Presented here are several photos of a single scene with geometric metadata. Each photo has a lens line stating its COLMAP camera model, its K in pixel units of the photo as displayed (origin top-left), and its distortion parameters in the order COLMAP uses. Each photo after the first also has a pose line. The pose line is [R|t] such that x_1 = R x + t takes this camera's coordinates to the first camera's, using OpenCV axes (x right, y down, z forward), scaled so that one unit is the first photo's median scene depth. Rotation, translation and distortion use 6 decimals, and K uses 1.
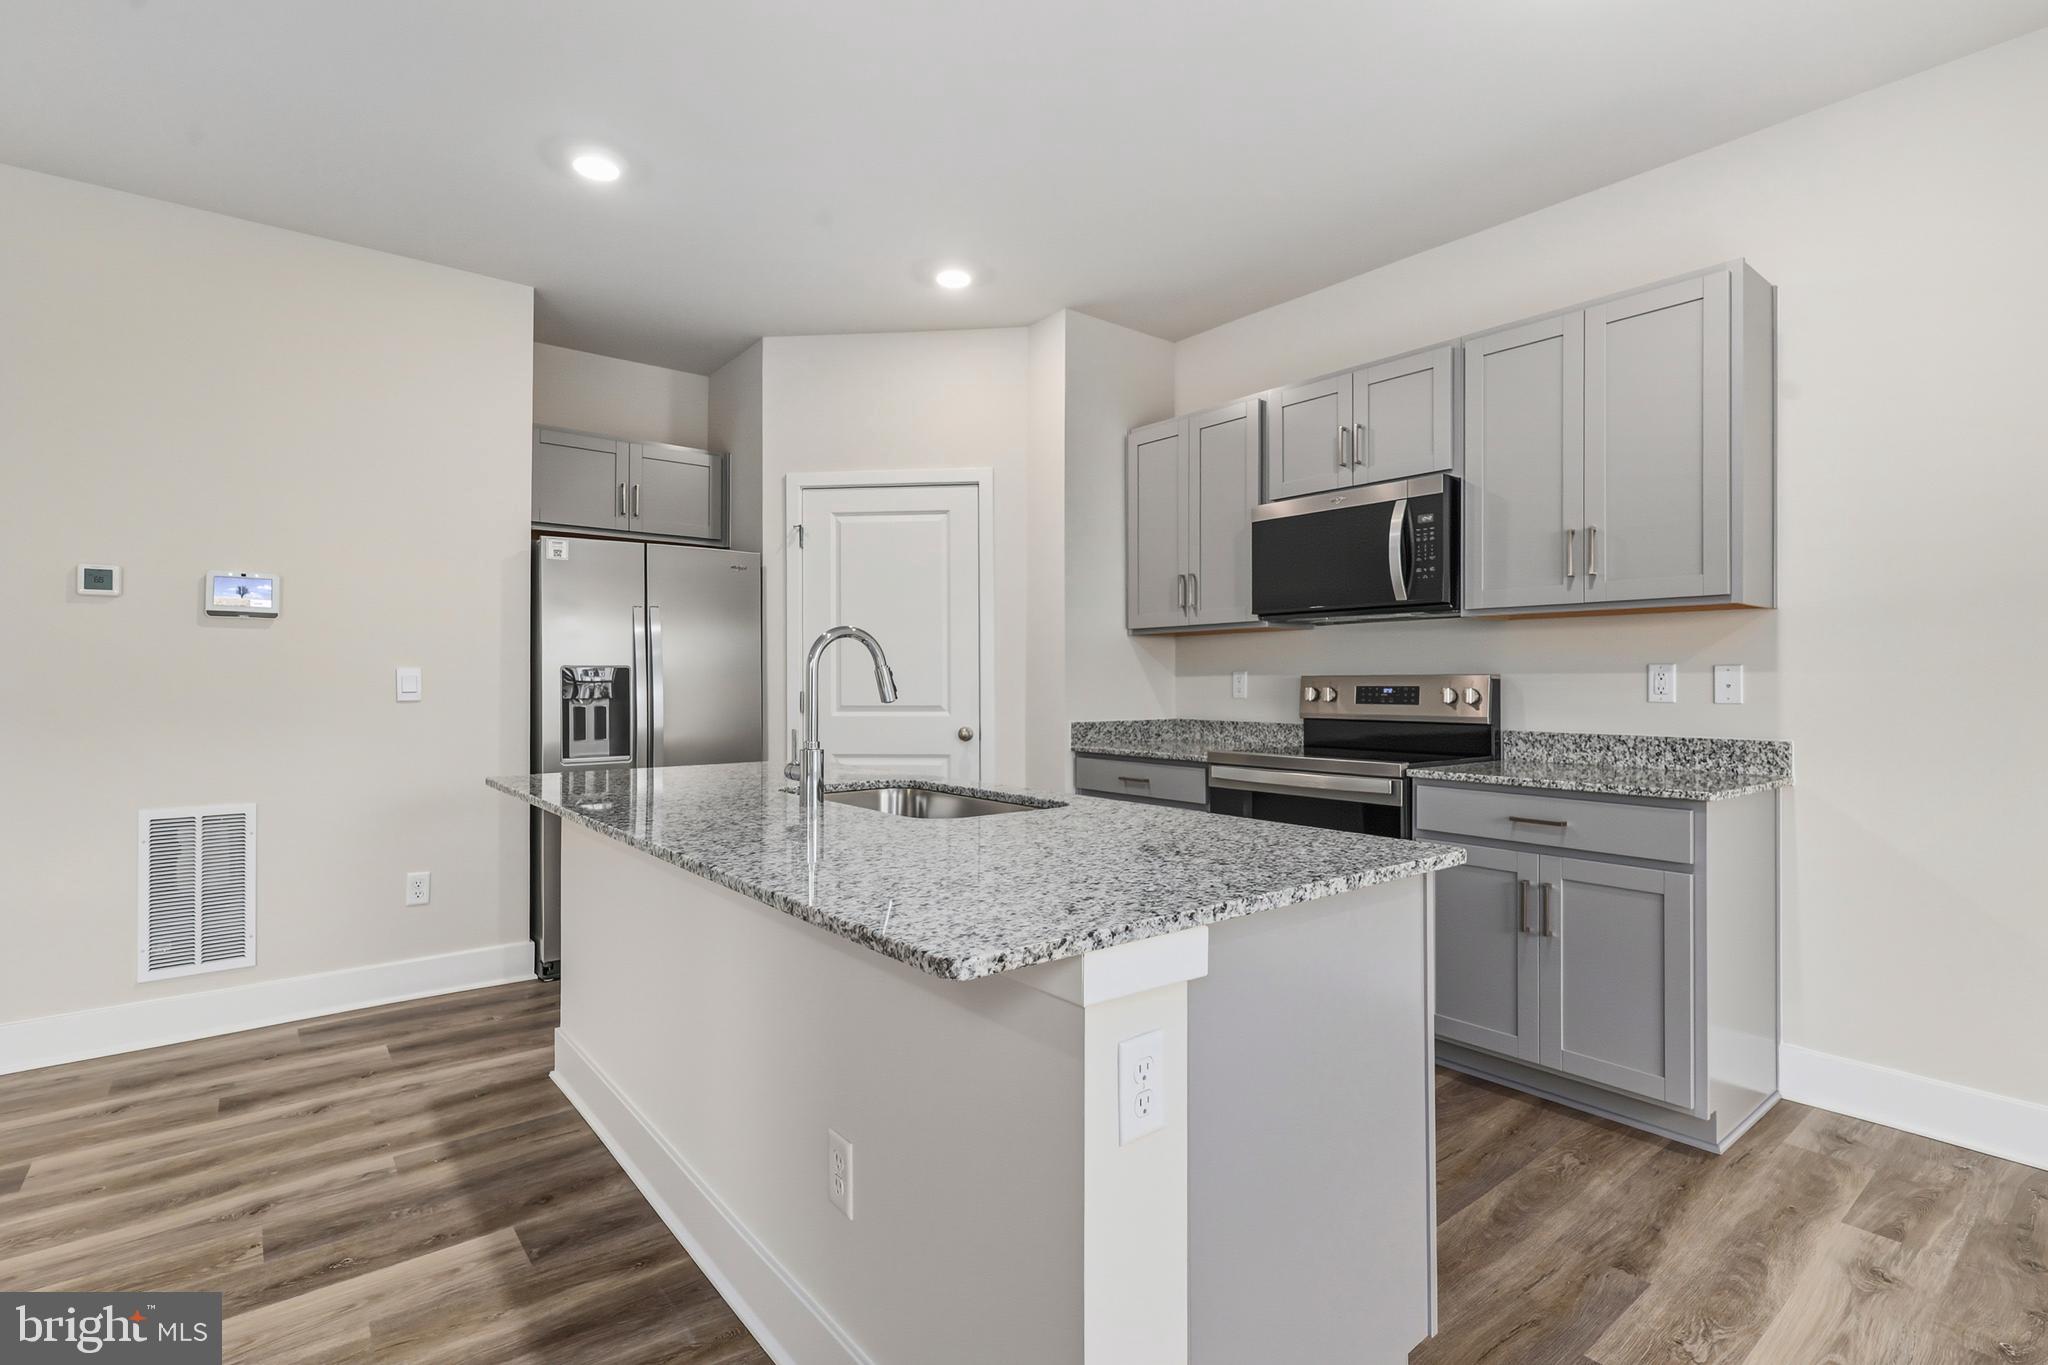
lens RADIAL K [[984.1, 0, 1025.1], [0, 984.1, 675.5], [0, 0, 1]] dist [0.014608, -0.002129]
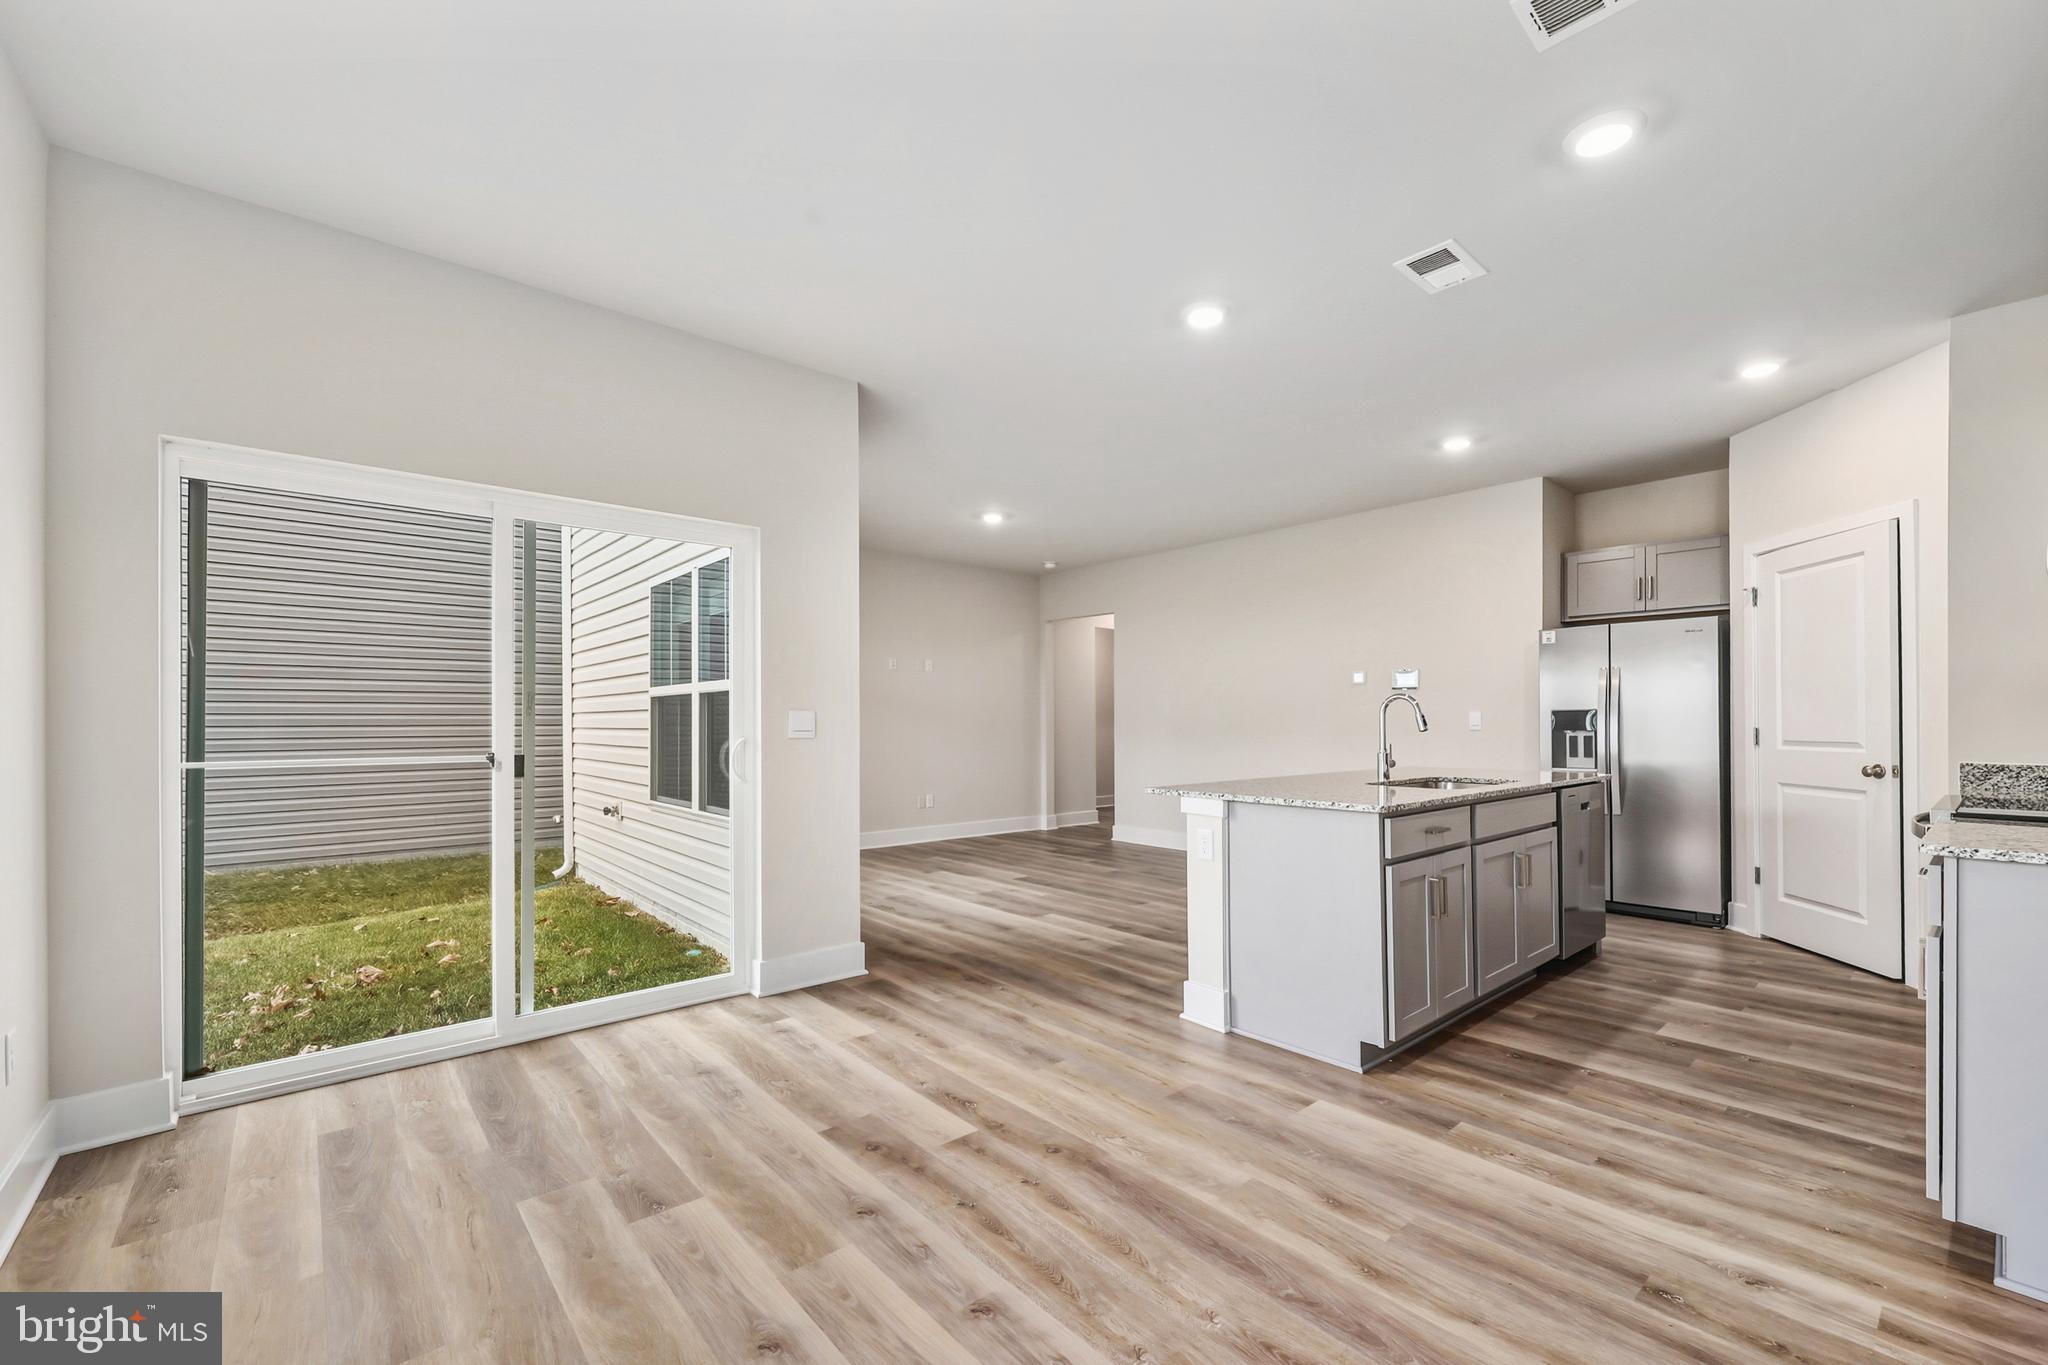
lens RADIAL K [[845.4, 0, 1026.7], [0, 845.4, 720.8], [0, 0, 1]] dist [0.003196, -0.000378]
pose [[0.032377, 0.001055, -0.999475, 0.868817], [0.004508, 0.999989, 0.001202, 0.003011], [0.999466, -0.004545, 0.032372, 0.103727]]
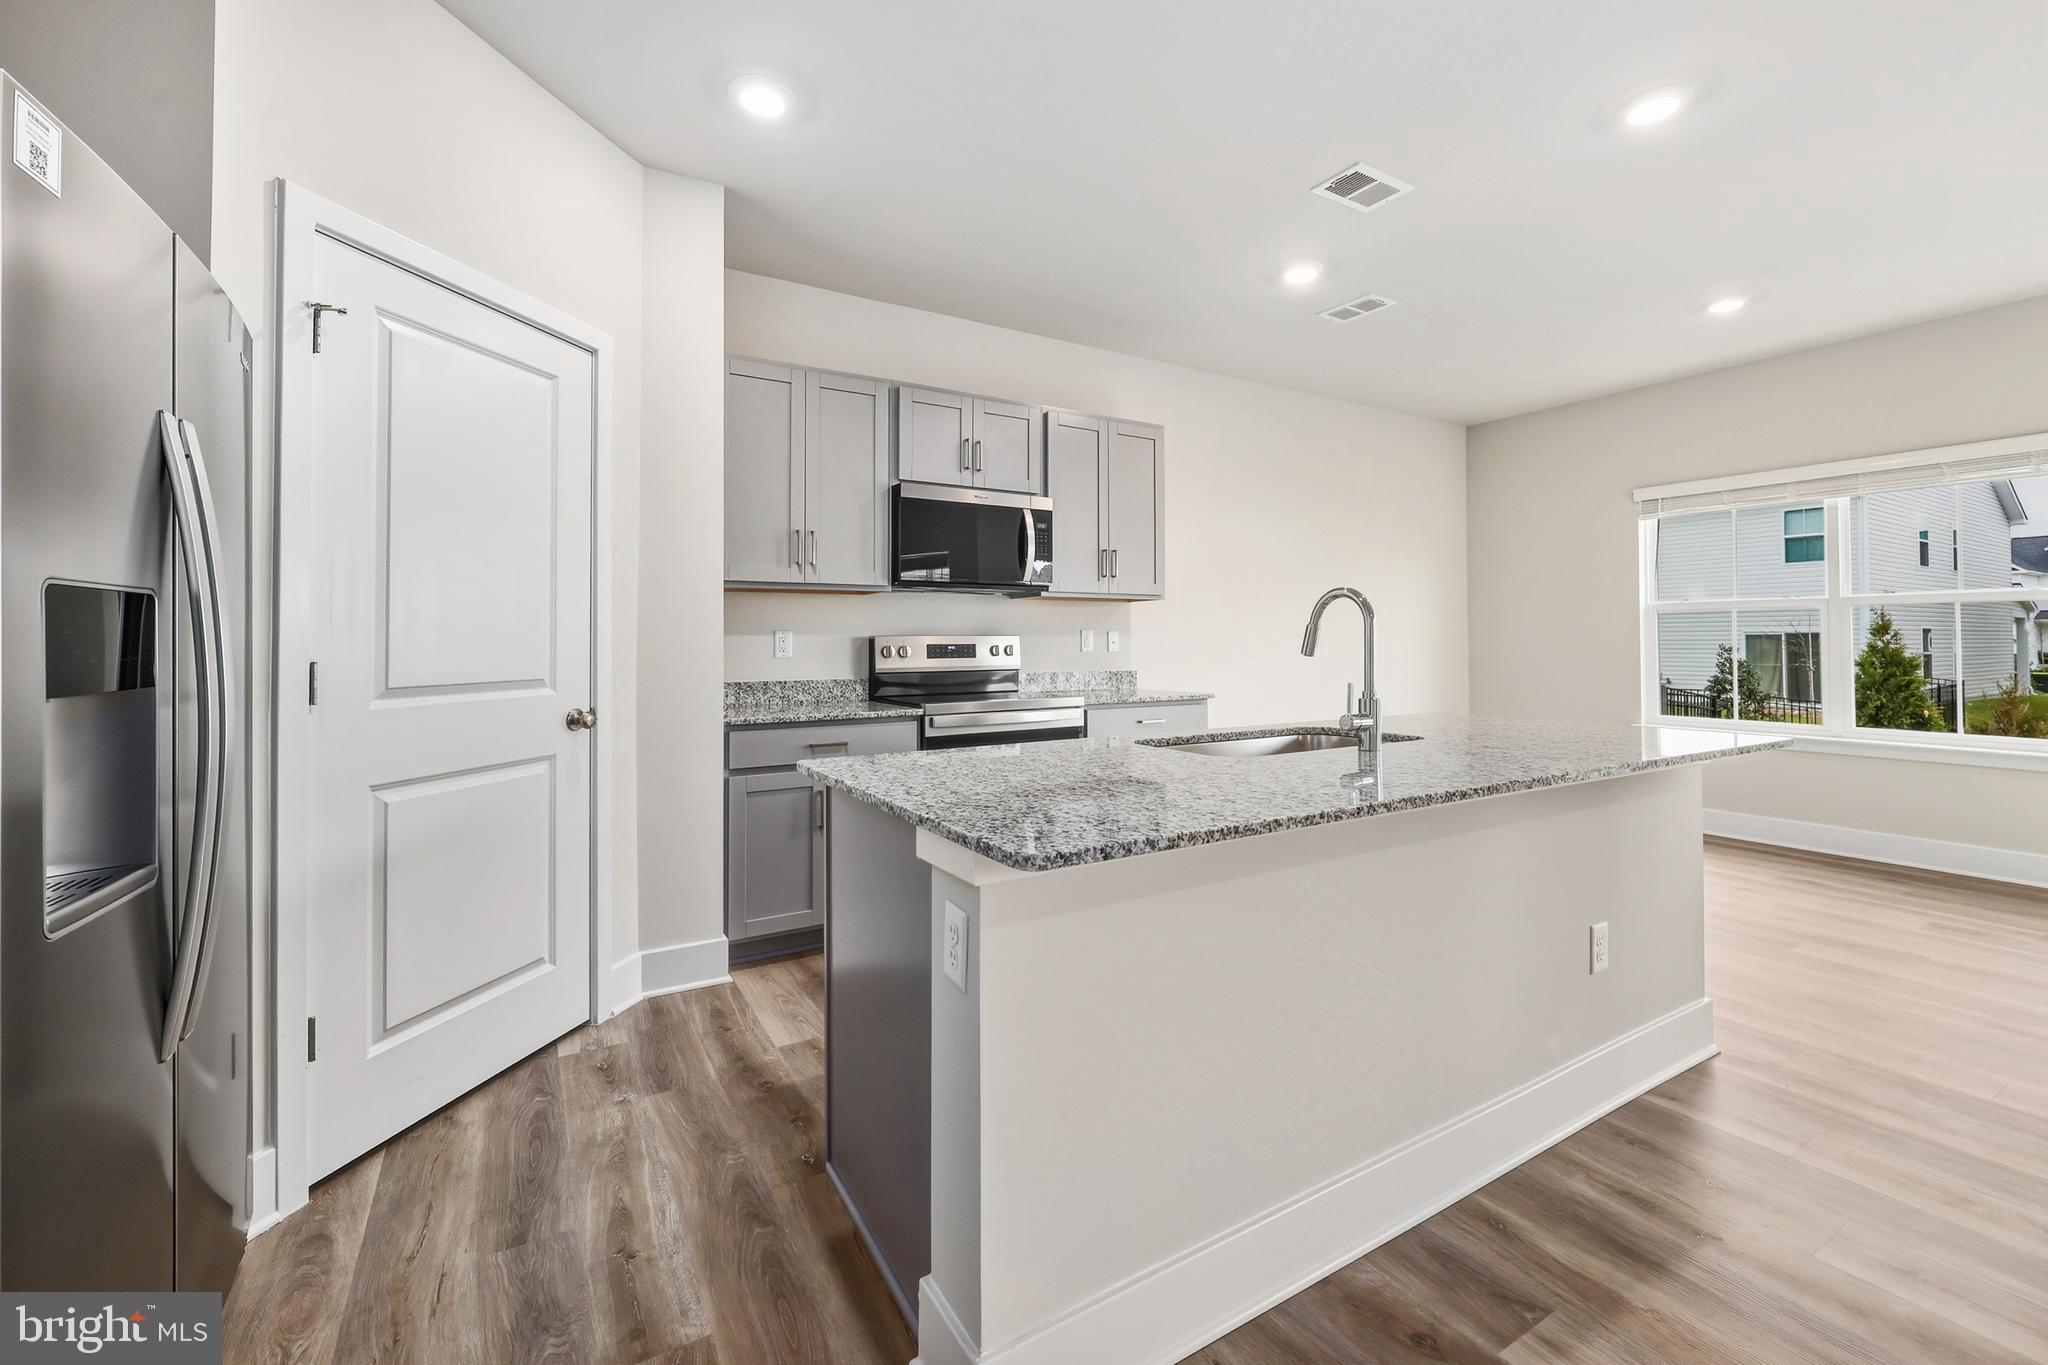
lens RADIAL K [[845.4, 0, 1038.7], [0, 845.4, 623.8], [0, 0, 1]] dist [0.003196, -0.000378]
pose [[0.122547, 0.022781, 0.992201, -0.664429], [0.000795, 0.999734, -0.023052, 0.009090], [-0.992462, 0.003614, 0.122496, 0.694722]]
